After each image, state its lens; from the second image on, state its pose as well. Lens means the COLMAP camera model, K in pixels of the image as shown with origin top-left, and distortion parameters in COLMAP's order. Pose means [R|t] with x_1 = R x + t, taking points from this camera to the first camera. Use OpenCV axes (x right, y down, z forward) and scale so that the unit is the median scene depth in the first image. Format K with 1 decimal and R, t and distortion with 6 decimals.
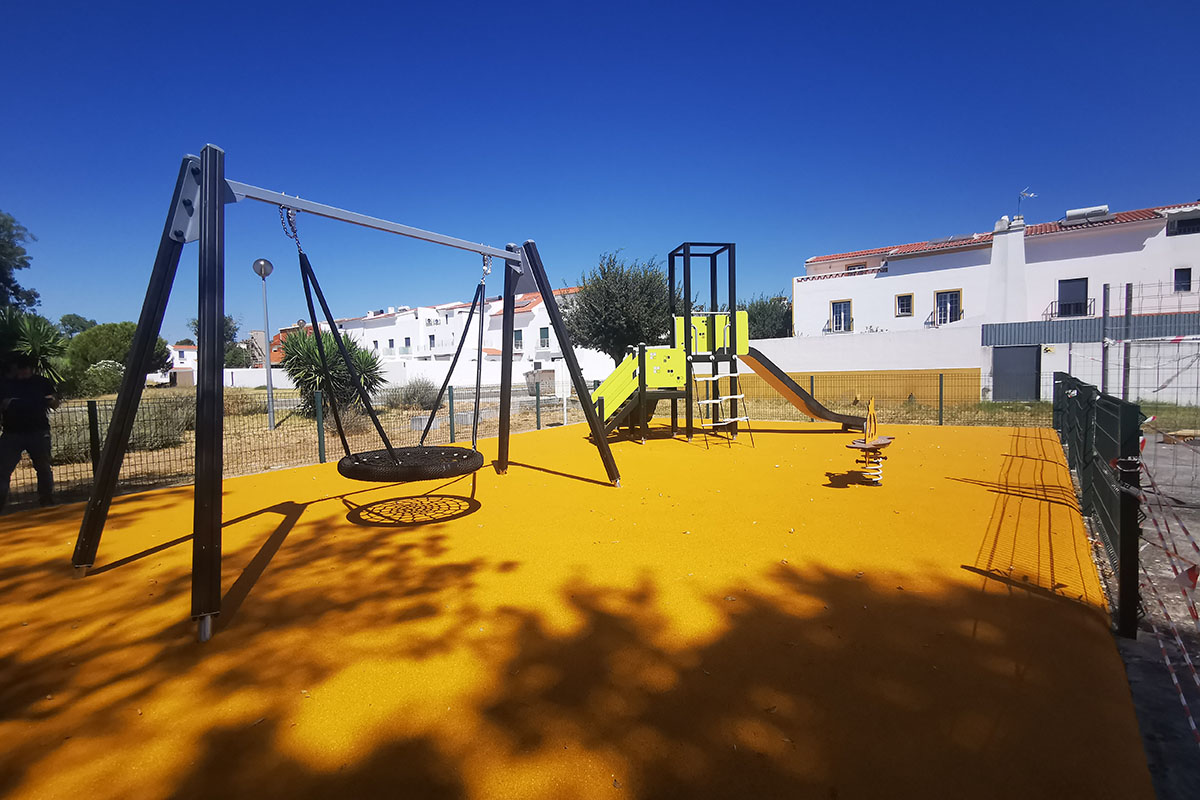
lens RADIAL K [[562.9, 0, 600.0], [0, 562.9, 400.0], [0, 0, 1]] dist [0.016868, 0.000904]
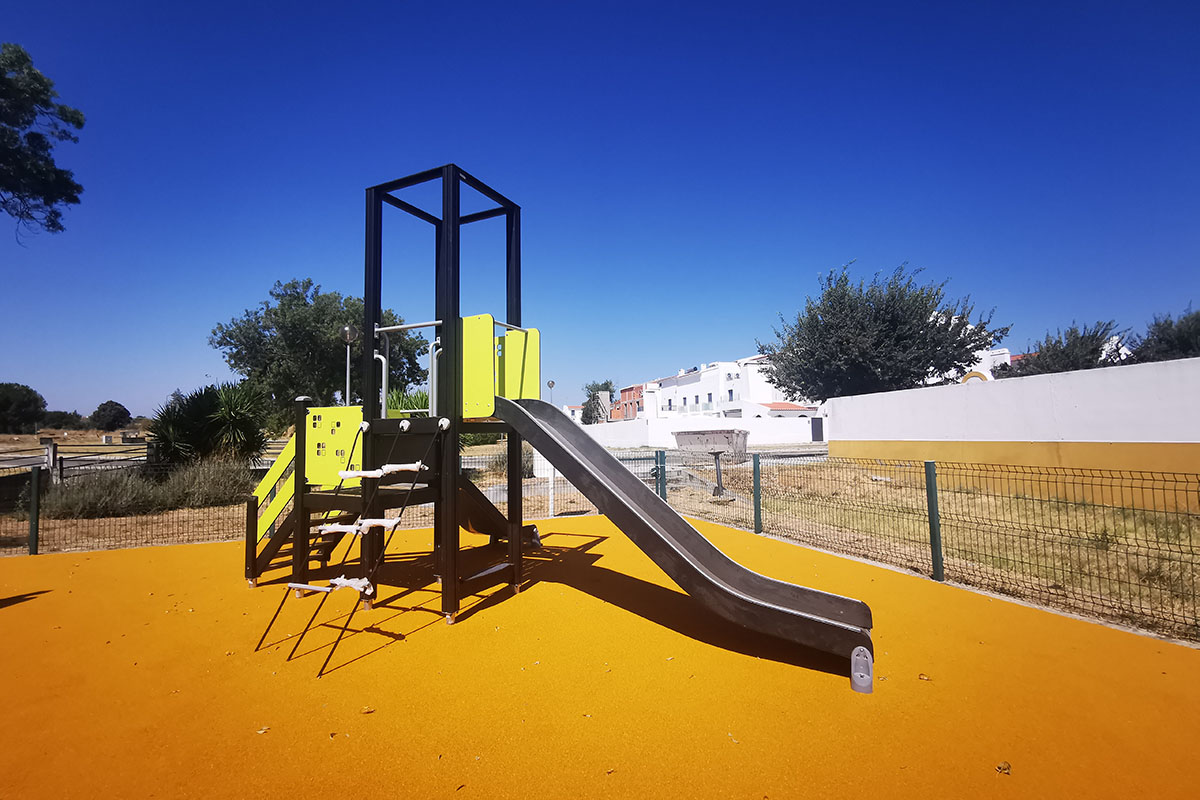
lens RADIAL K [[562.9, 0, 600.0], [0, 562.9, 400.0], [0, 0, 1]] dist [0.016868, 0.000904]
pose [[0.811748, -0.023747, -0.583525, 0.174828], [-0.032957, 0.995718, -0.086368, -0.017162], [0.583077, 0.089340, 0.807489, 0.215965]]
